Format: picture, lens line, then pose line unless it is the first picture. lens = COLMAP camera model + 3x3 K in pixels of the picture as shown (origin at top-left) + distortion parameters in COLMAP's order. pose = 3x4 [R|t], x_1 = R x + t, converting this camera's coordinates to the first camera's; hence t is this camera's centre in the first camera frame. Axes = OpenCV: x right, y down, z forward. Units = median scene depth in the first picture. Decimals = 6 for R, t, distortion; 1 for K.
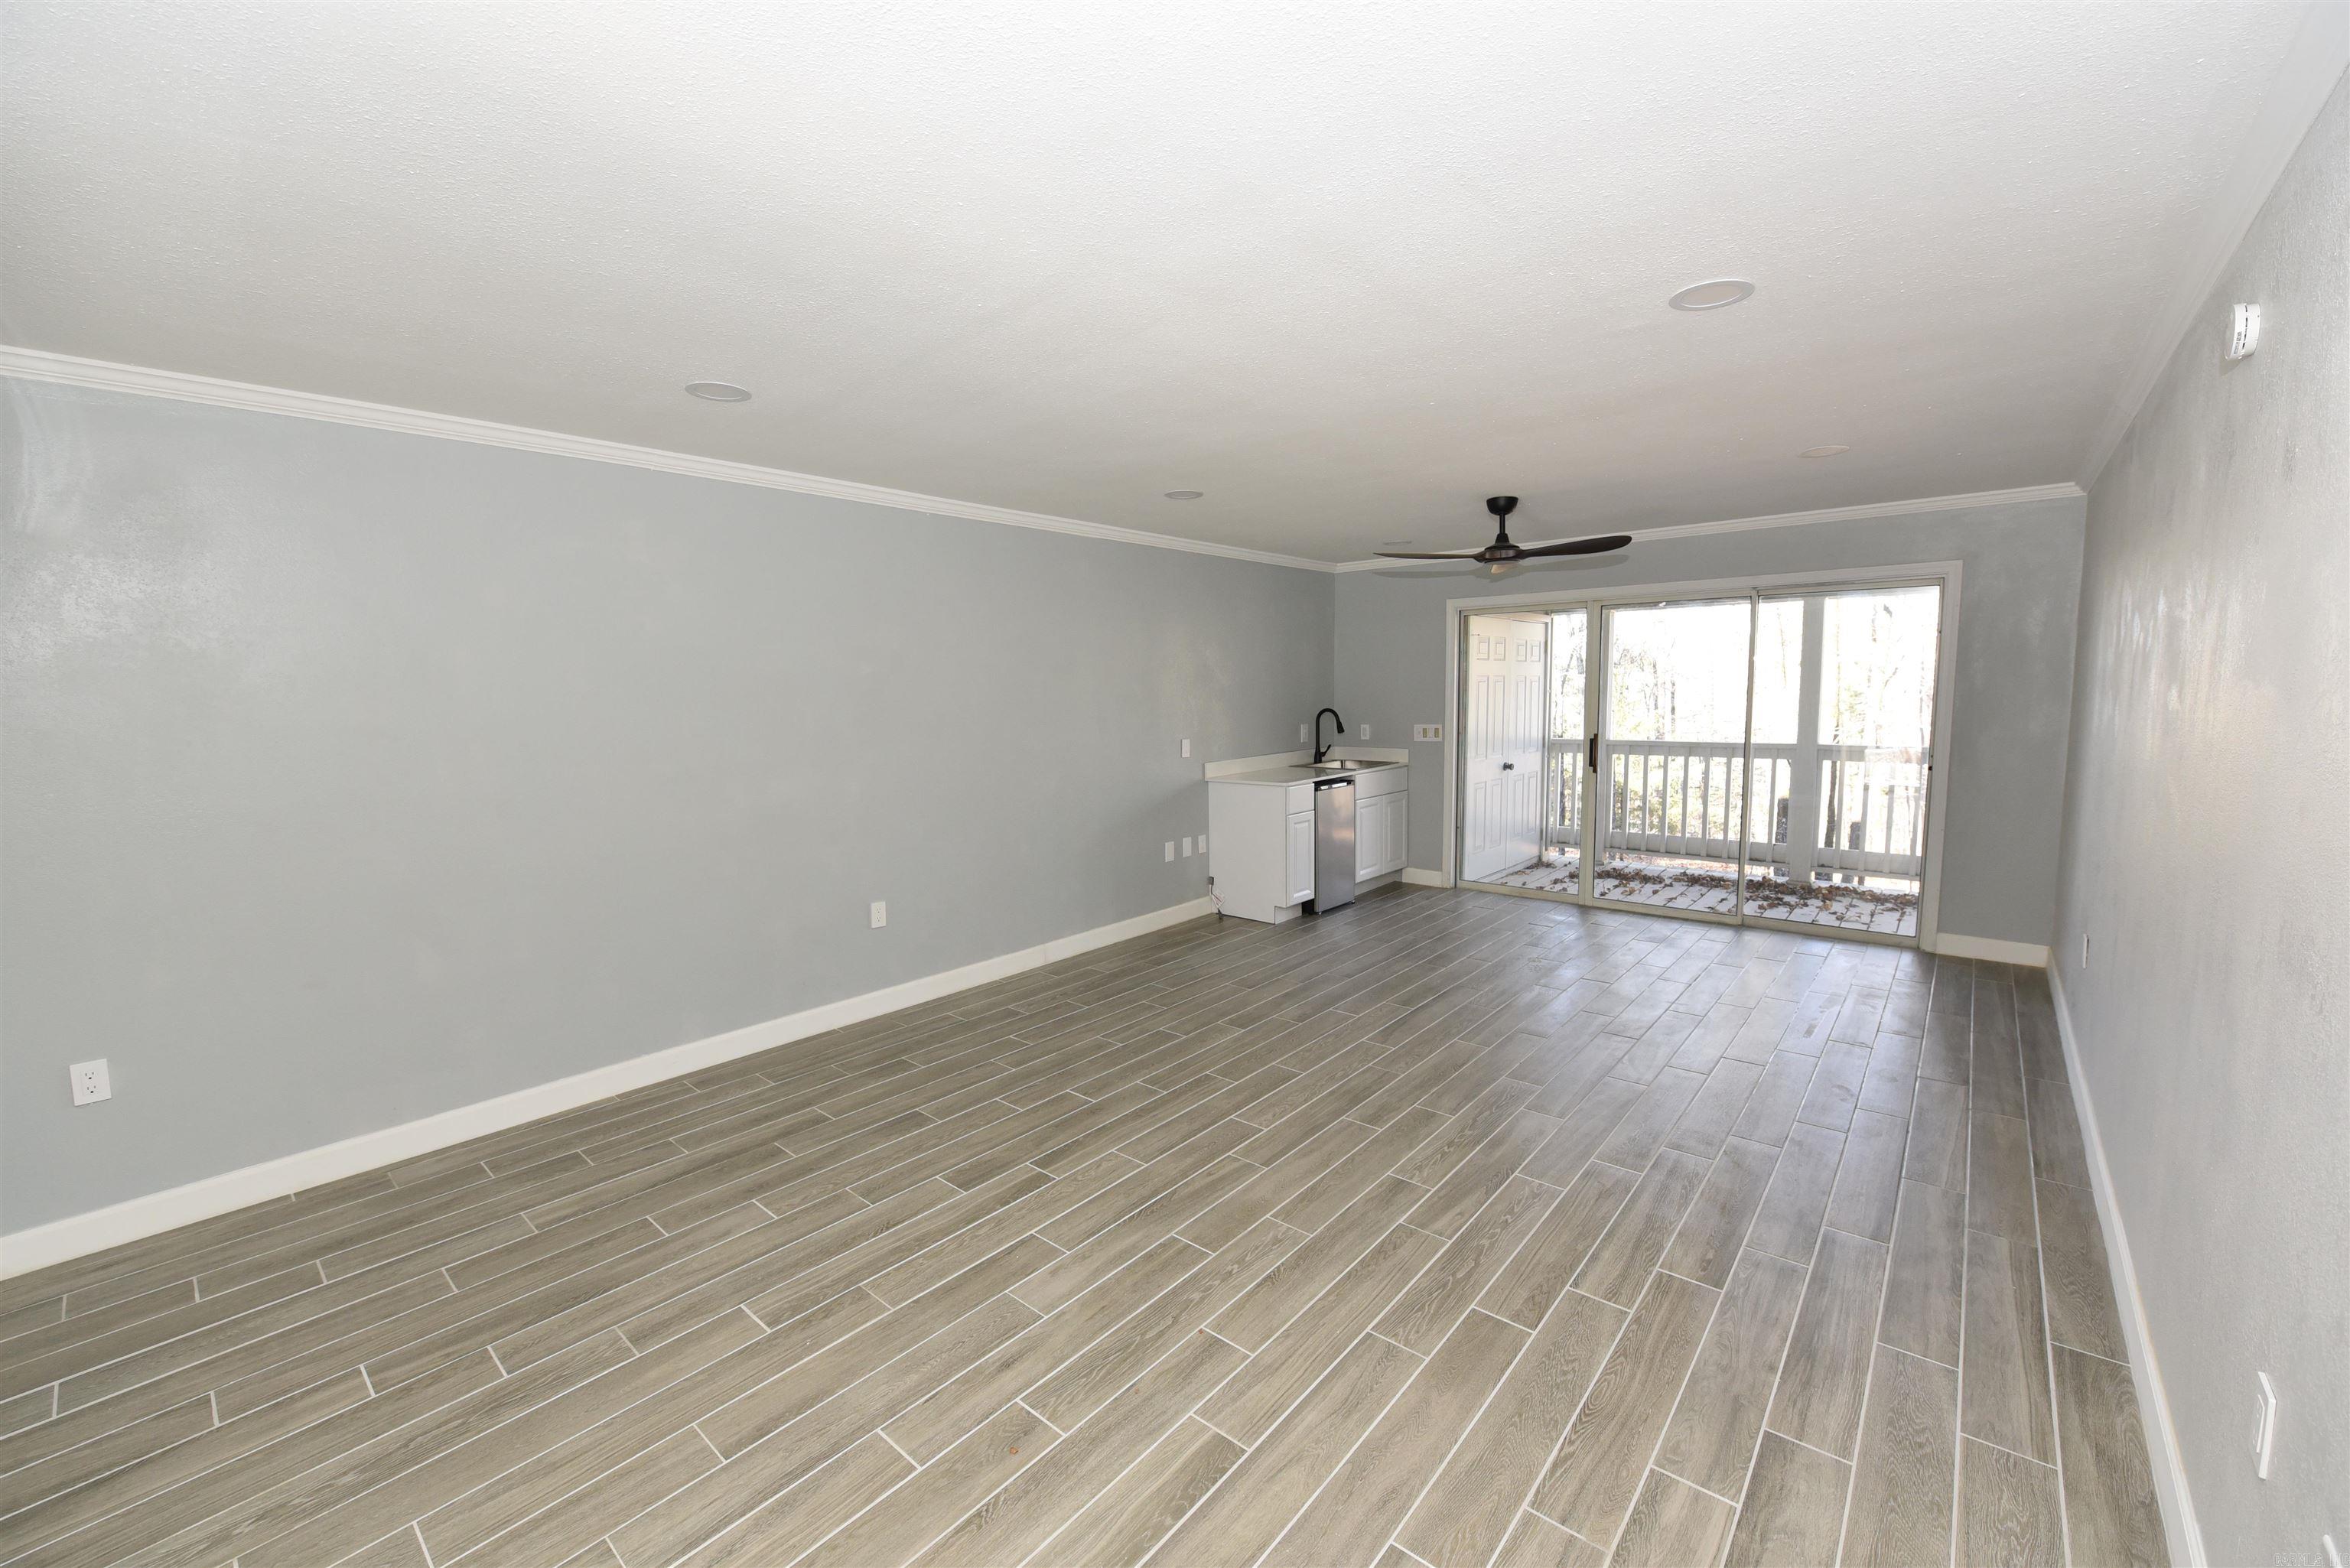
lens RADIAL K [[932.5, 0, 1181.4], [0, 932.5, 780.1], [0, 0, 1]] dist [-0.016086, -0.001565]
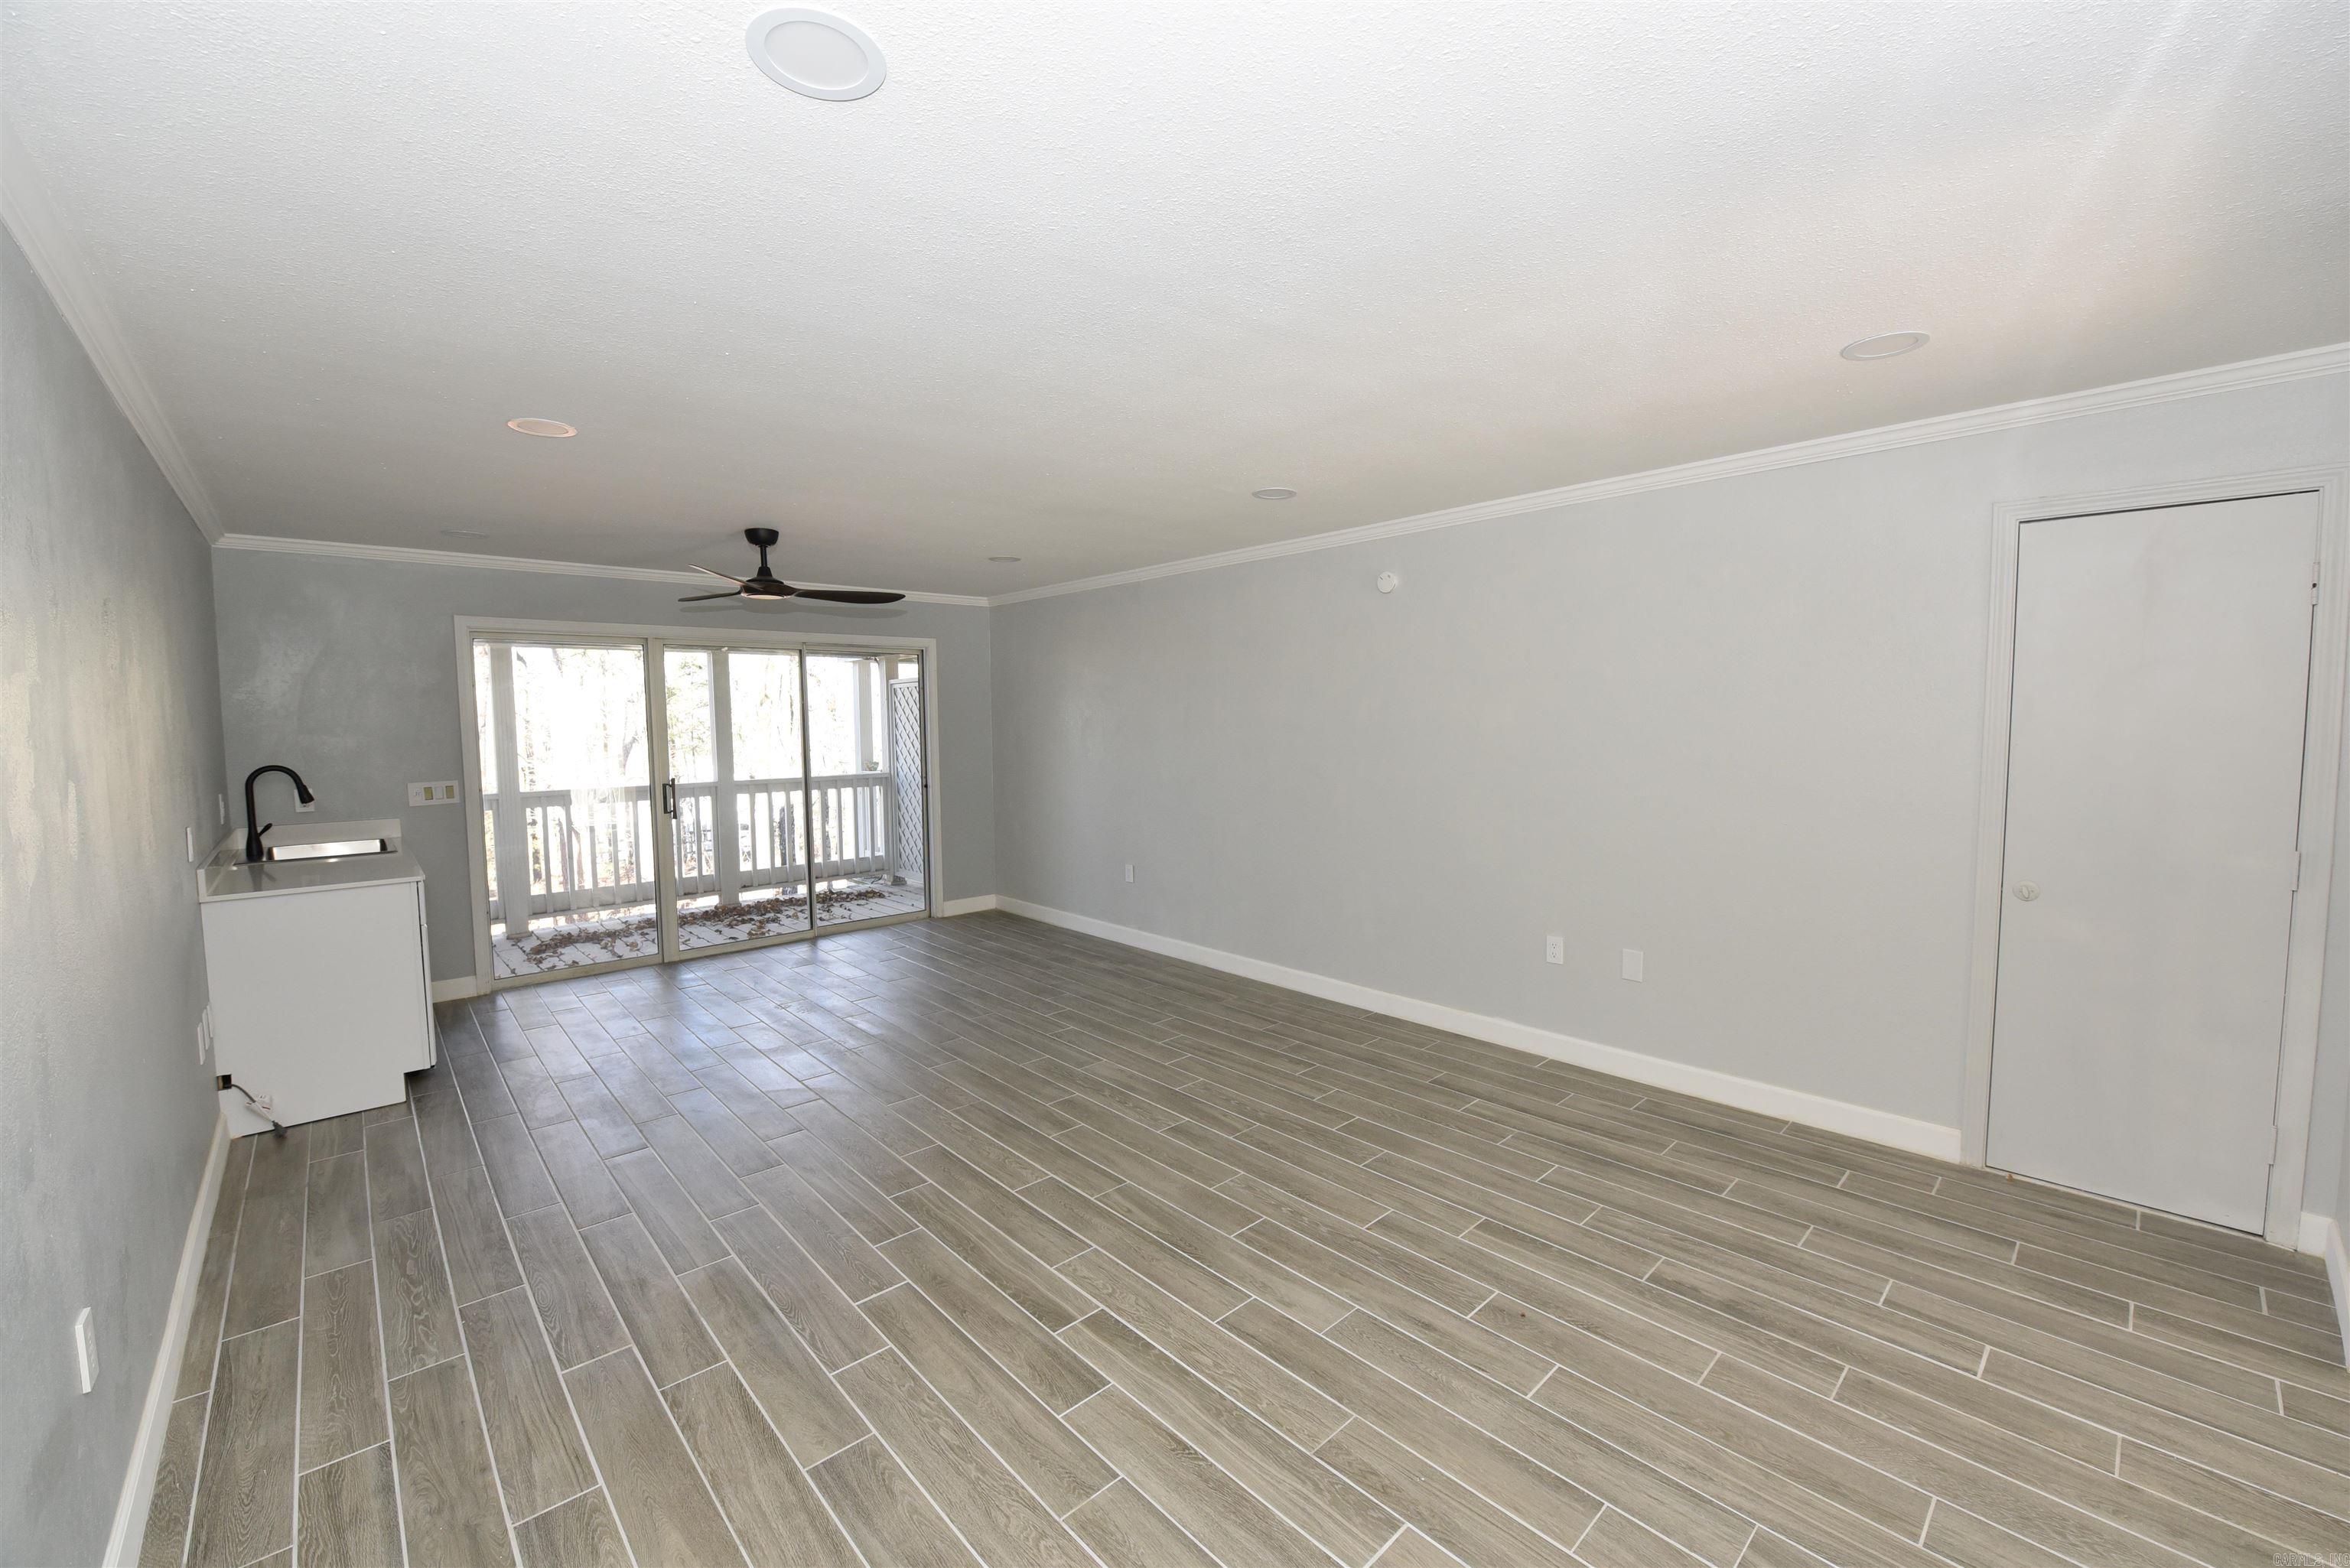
lens RADIAL K [[932.5, 0, 1182.7], [0, 932.5, 786.9], [0, 0, 1]] dist [-0.016086, -0.001565]
pose [[0.113831, -0.060130, 0.991679, -0.753960], [0.107499, 0.993052, 0.047874, -0.052403], [-0.987667, 0.101155, 0.119504, 0.644720]]
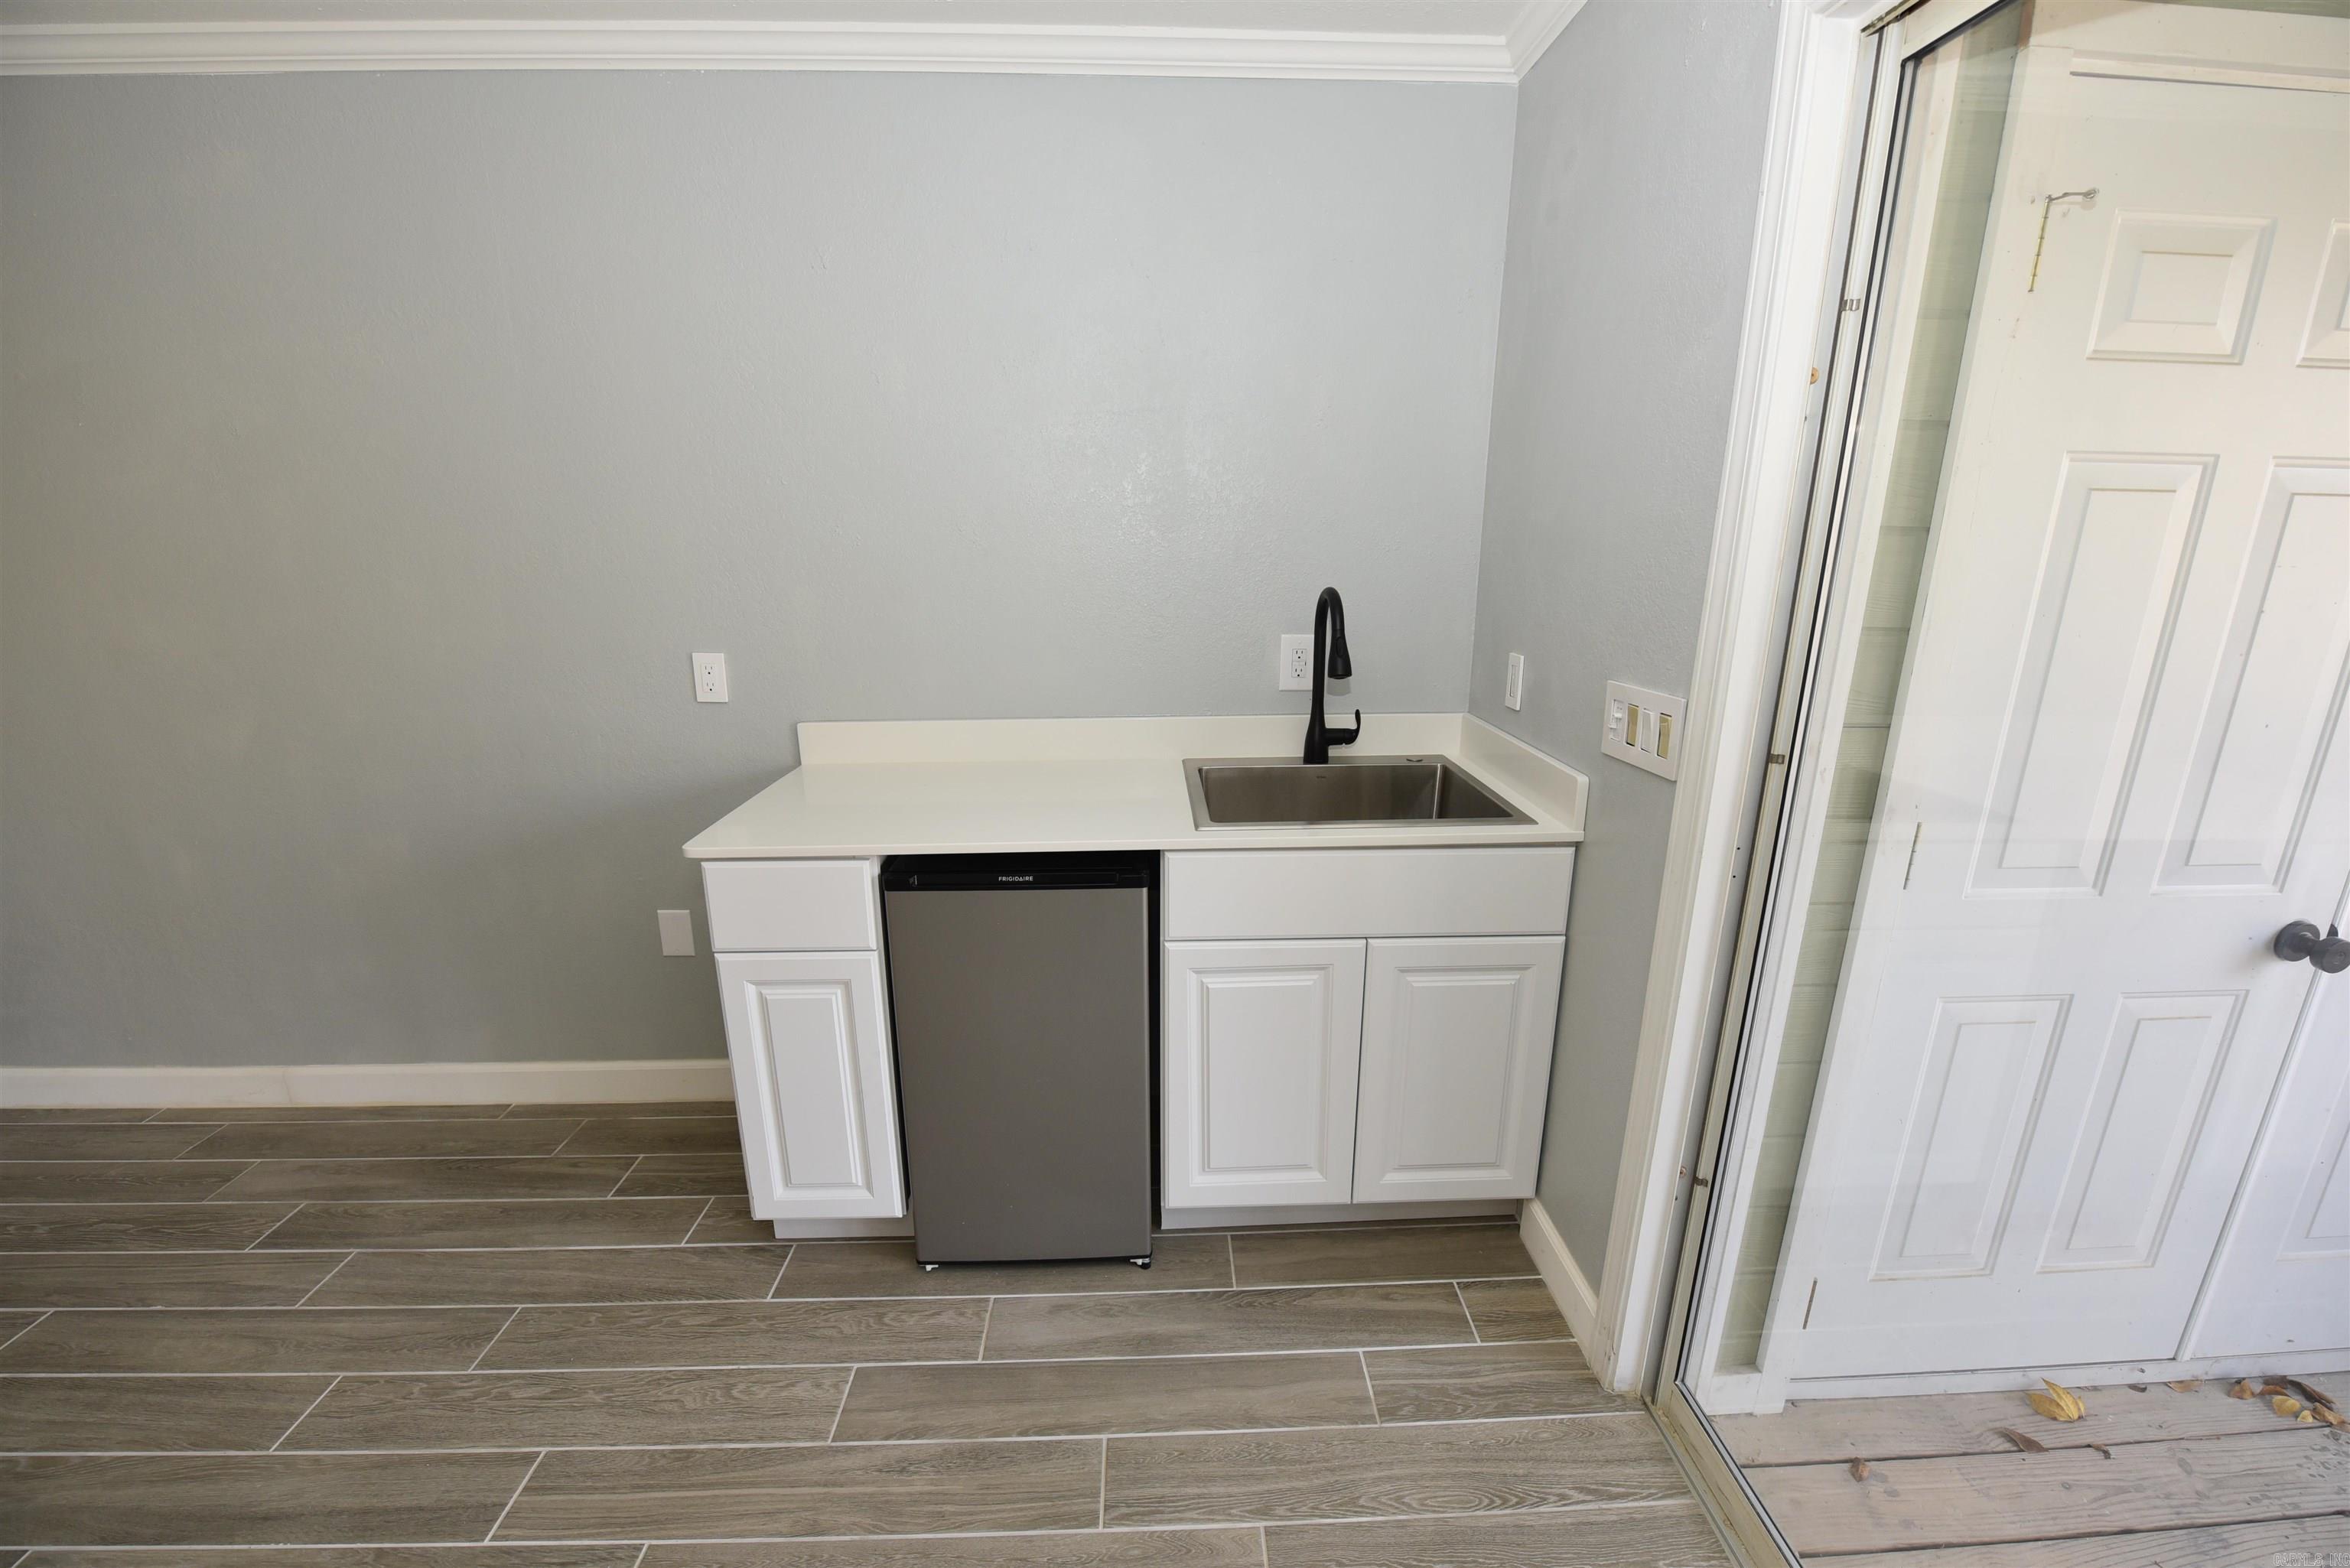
lens RADIAL K [[932.5, 0, 1177.7], [0, 932.5, 781.2], [0, 0, 1]] dist [-0.016086, -0.001565]
pose [[0.682260, 0.200477, -0.703086, 0.673476], [-0.084635, 0.976862, 0.196413, -0.139616], [0.726194, -0.074499, 0.683441, 1.500806]]
